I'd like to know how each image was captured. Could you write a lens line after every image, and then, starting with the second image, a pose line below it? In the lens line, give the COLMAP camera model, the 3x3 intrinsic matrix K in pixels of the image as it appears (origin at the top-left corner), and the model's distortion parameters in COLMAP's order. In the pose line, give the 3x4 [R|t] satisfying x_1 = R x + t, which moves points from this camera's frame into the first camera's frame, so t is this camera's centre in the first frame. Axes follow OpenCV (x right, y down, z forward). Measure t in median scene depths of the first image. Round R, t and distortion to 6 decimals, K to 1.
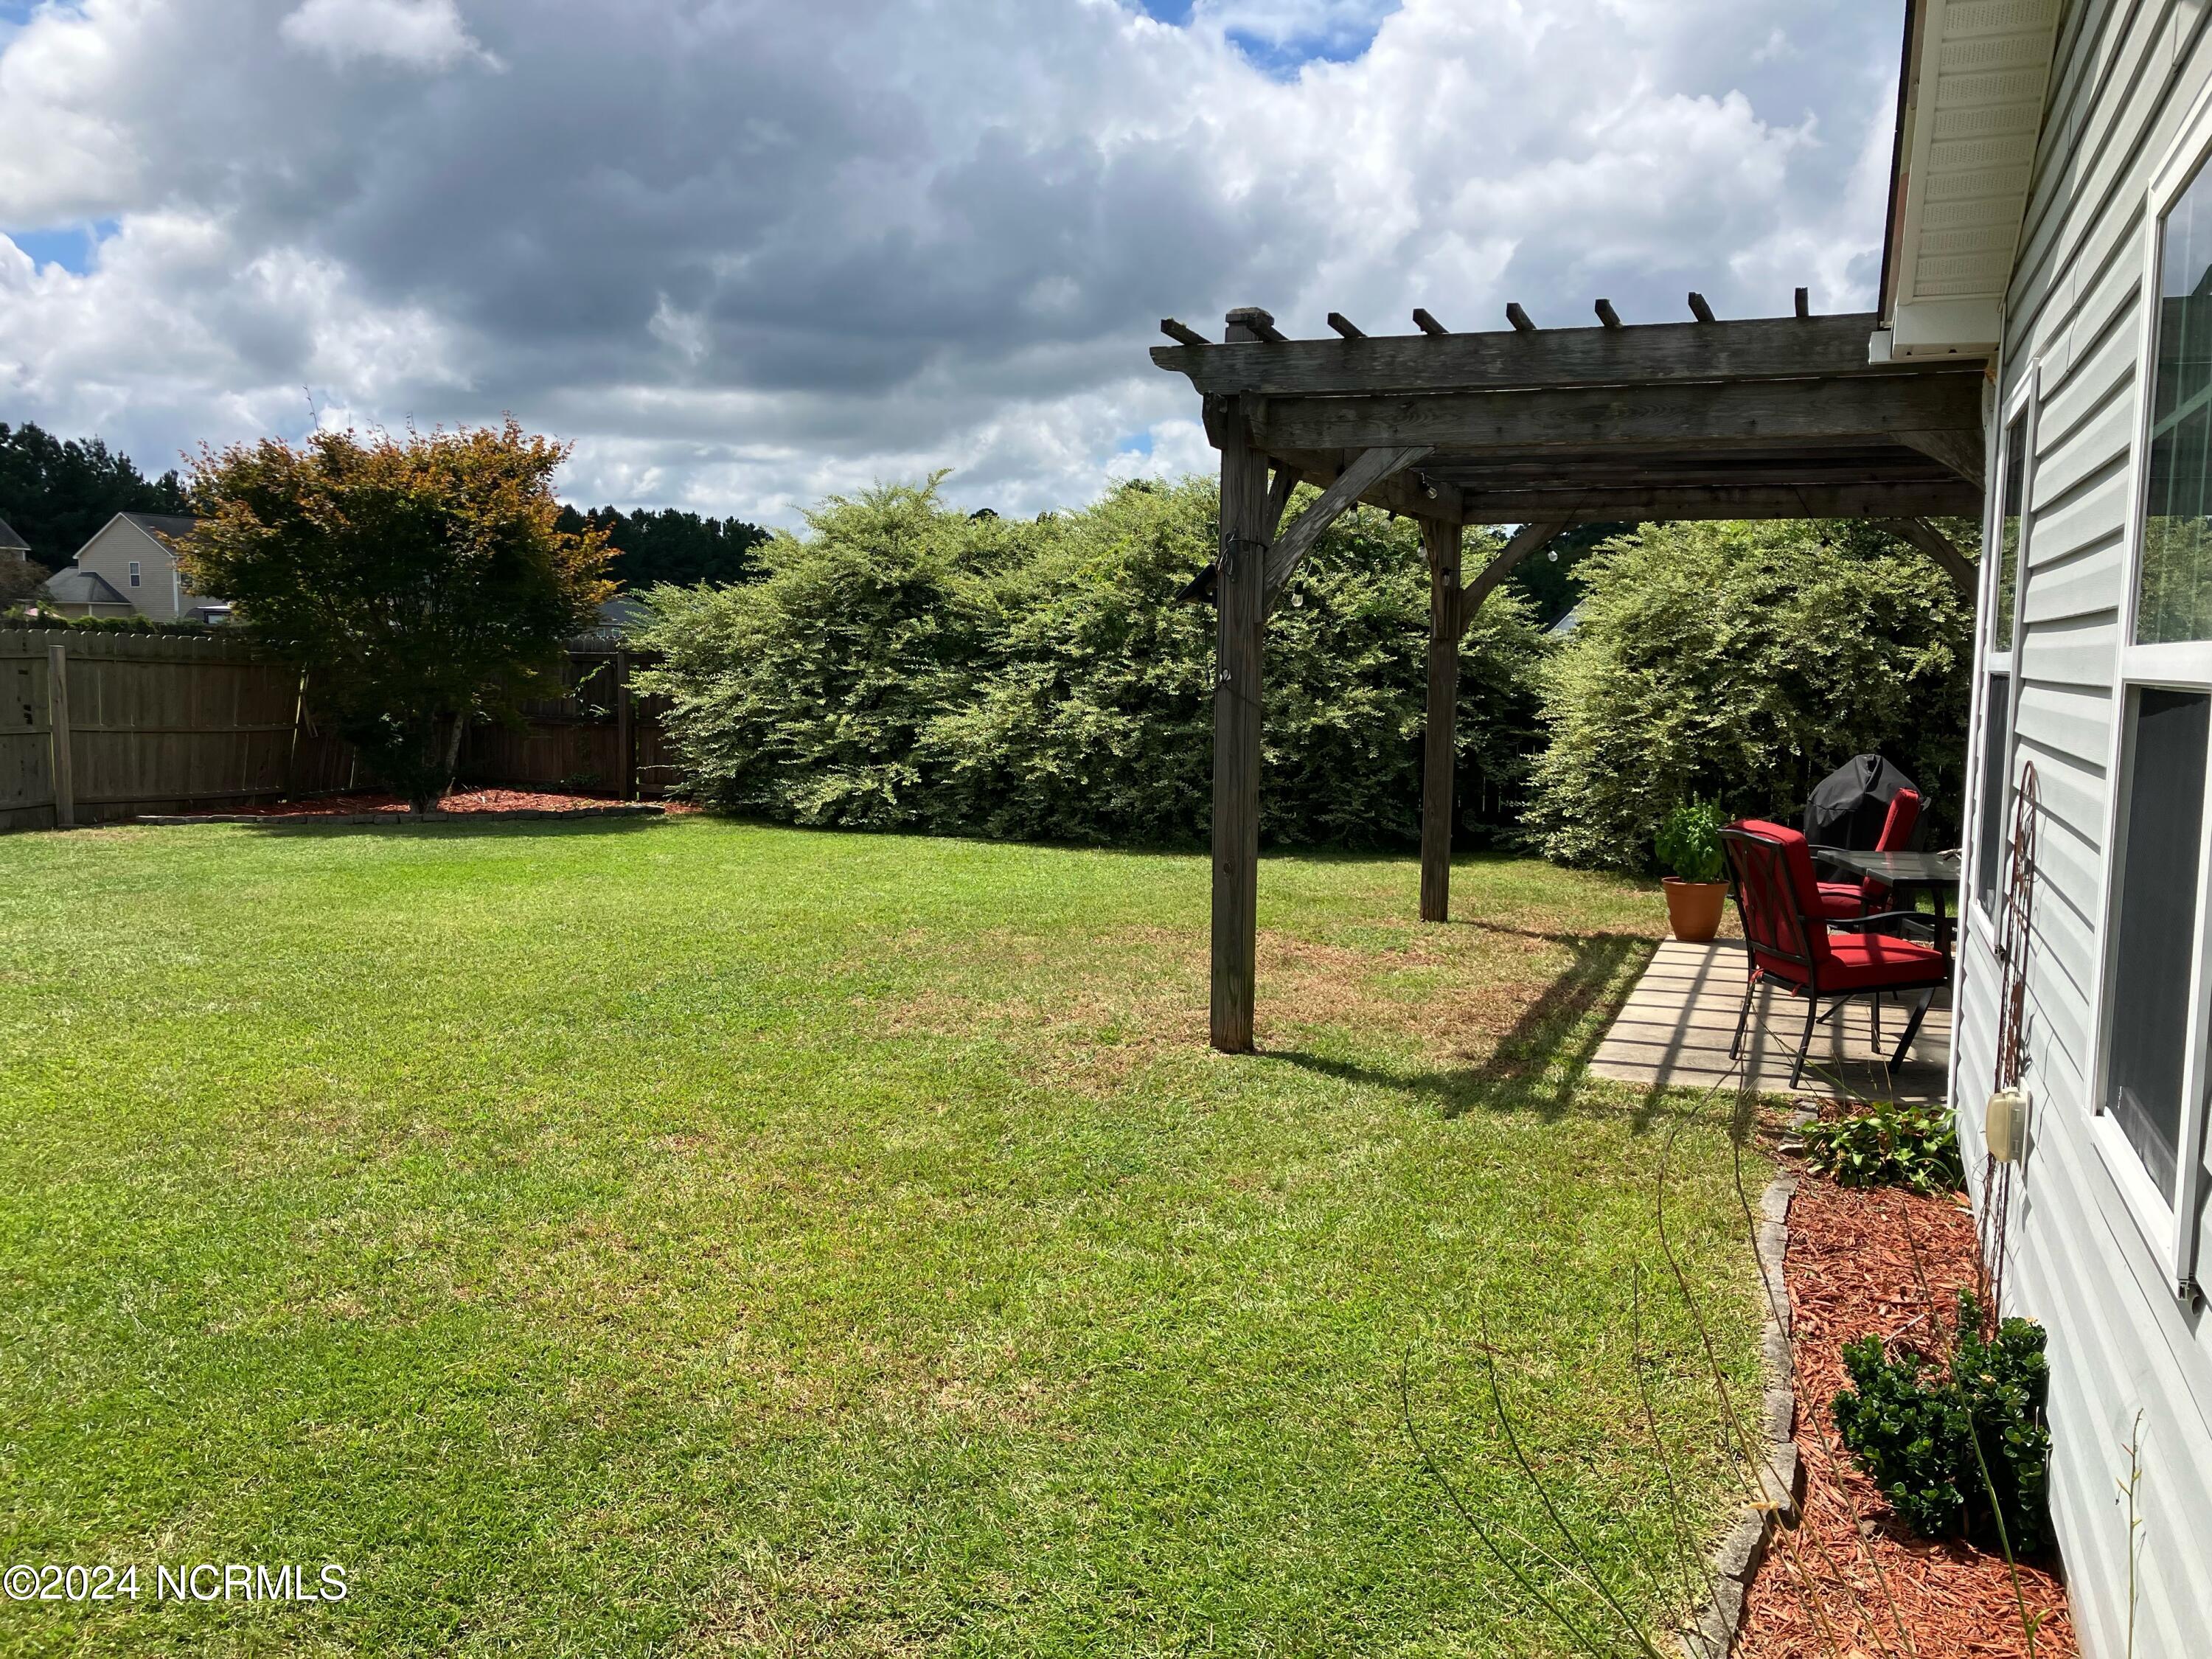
lens RADIAL K [[1839.6, 0, 1106.0], [0, 1839.6, 829.5], [0, 0, 1]] dist [0.023994, 0.007825]
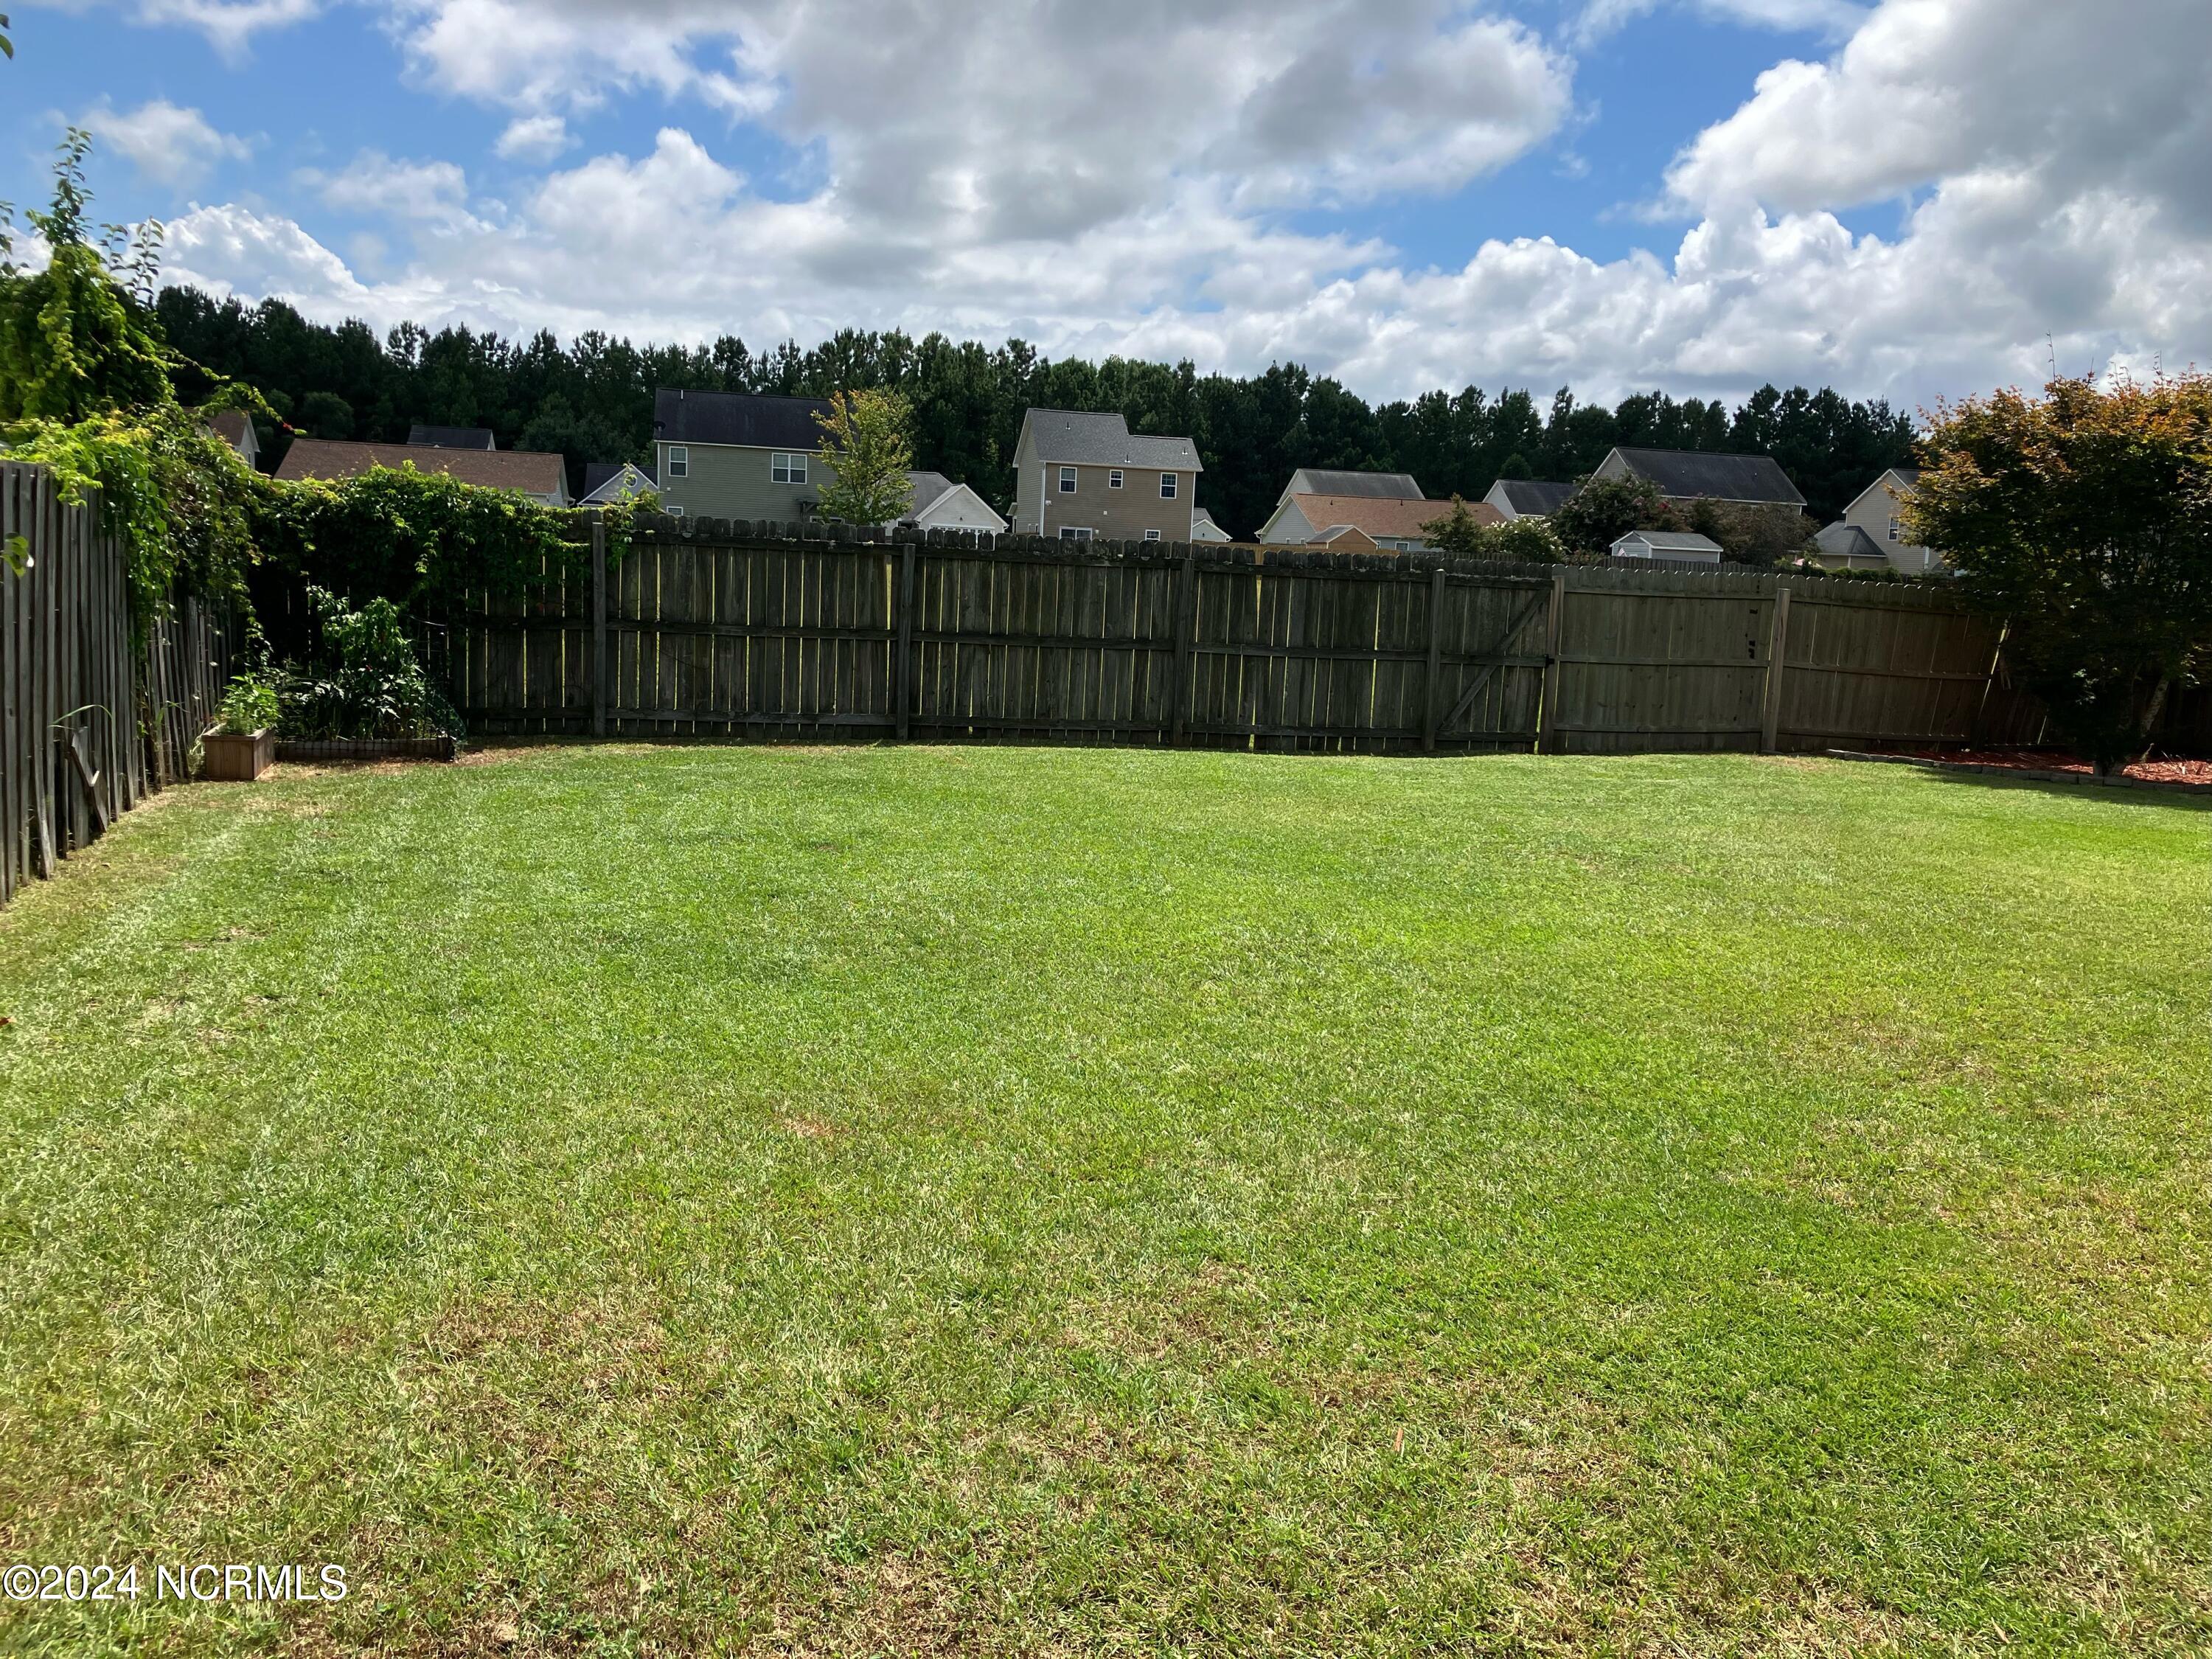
lens RADIAL K [[1839.6, 0, 1106.0], [0, 1839.6, 829.5], [0, 0, 1]] dist [0.023994, 0.007825]
pose [[0.632797, 0.135069, -0.762446, 0.039548], [-0.117471, 0.990017, 0.077889, 0.004782], [0.765355, 0.040277, 0.642346, -0.009573]]
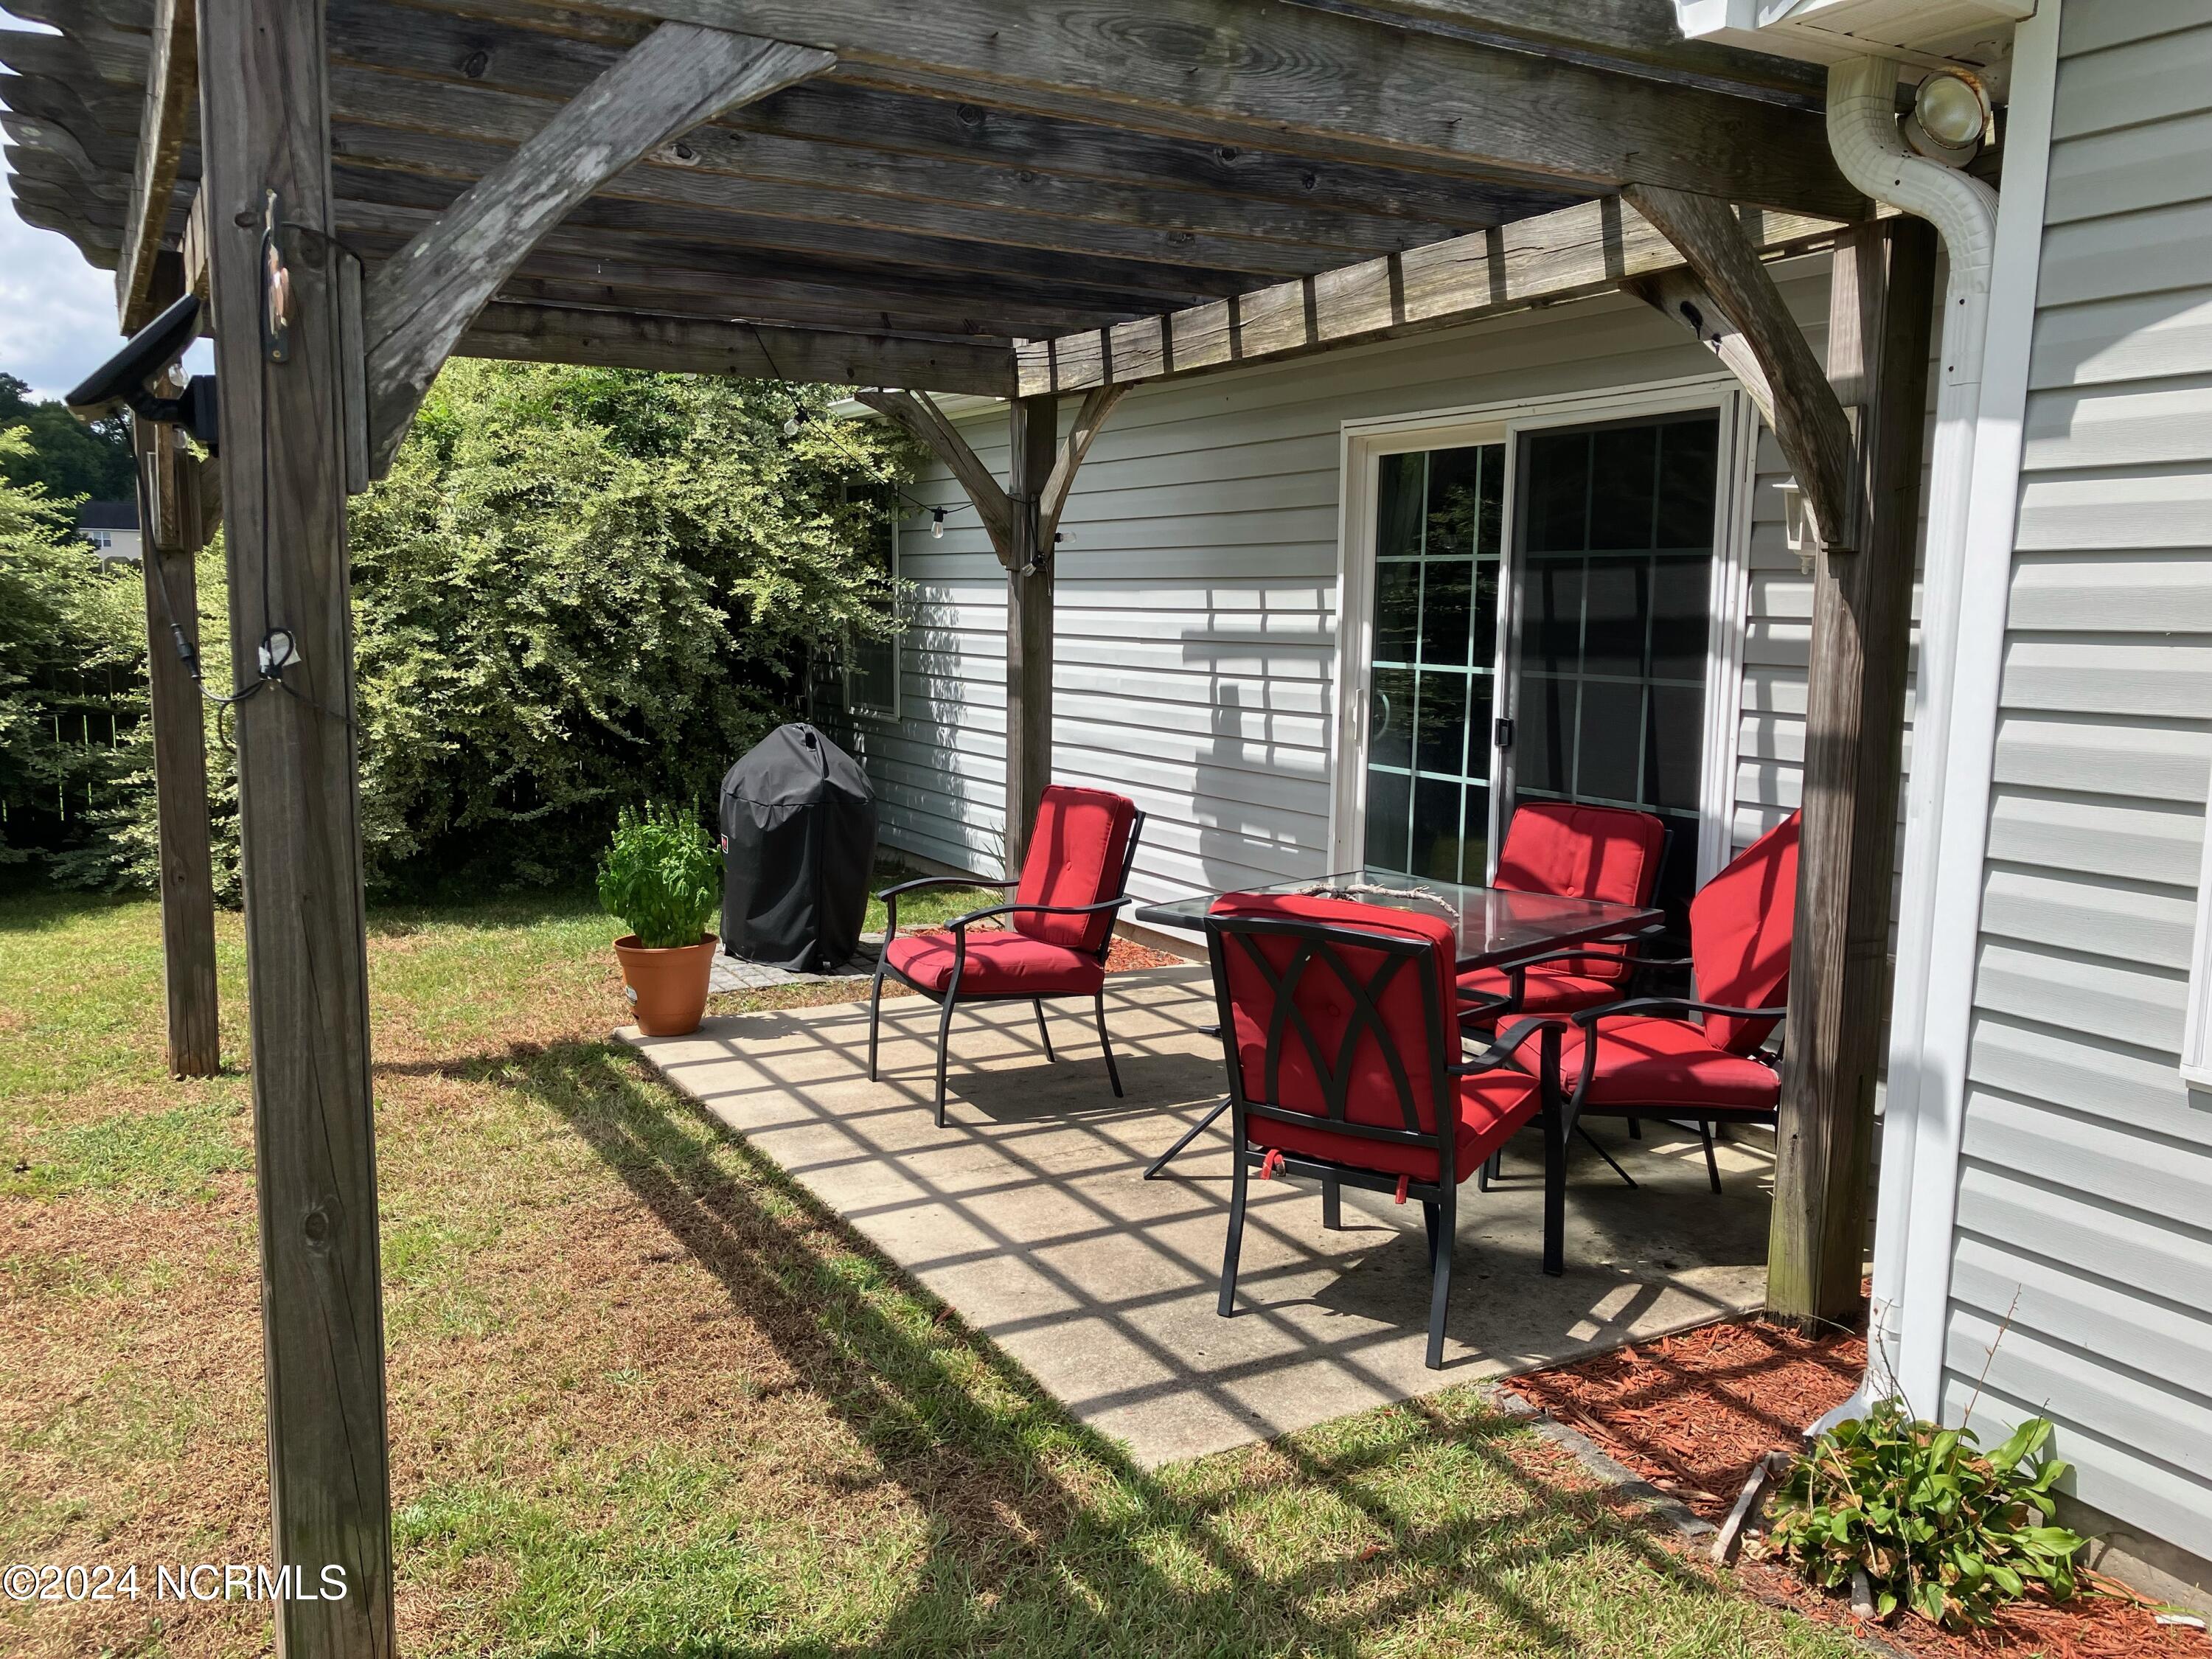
lens RADIAL K [[1839.6, 0, 1106.0], [0, 1839.6, 829.5], [0, 0, 1]] dist [0.023994, 0.007825]
pose [[0.633807, -0.098379, 0.767209, -0.016116], [0.065857, 0.995140, 0.073201, -0.011100], [-0.770682, 0.004131, 0.637206, 0.113032]]
